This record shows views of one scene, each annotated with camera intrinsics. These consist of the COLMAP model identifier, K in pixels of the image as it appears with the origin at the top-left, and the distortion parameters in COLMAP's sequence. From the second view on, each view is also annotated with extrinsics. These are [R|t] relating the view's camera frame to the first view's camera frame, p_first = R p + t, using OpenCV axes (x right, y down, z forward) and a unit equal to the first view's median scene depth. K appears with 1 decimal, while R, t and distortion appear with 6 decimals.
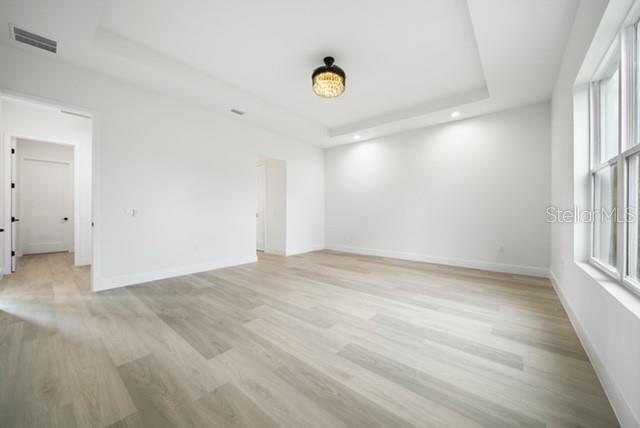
lens RADIAL K [[232.9, 0, 318.4], [0, 232.9, 211.9], [0, 0, 1]] dist [0.000329, -0.000062]
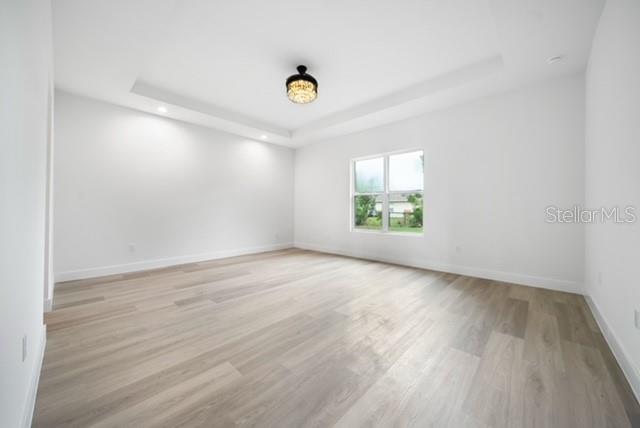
lens RADIAL K [[232.9, 0, 318.4], [0, 232.9, 211.9], [0, 0, 1]] dist [0.000329, -0.000062]
pose [[0.065440, -0.007816, 0.997826, -1.012679], [-0.002451, 0.999965, 0.007993, -0.008594], [-0.997853, -0.002968, 0.065419, 0.856577]]
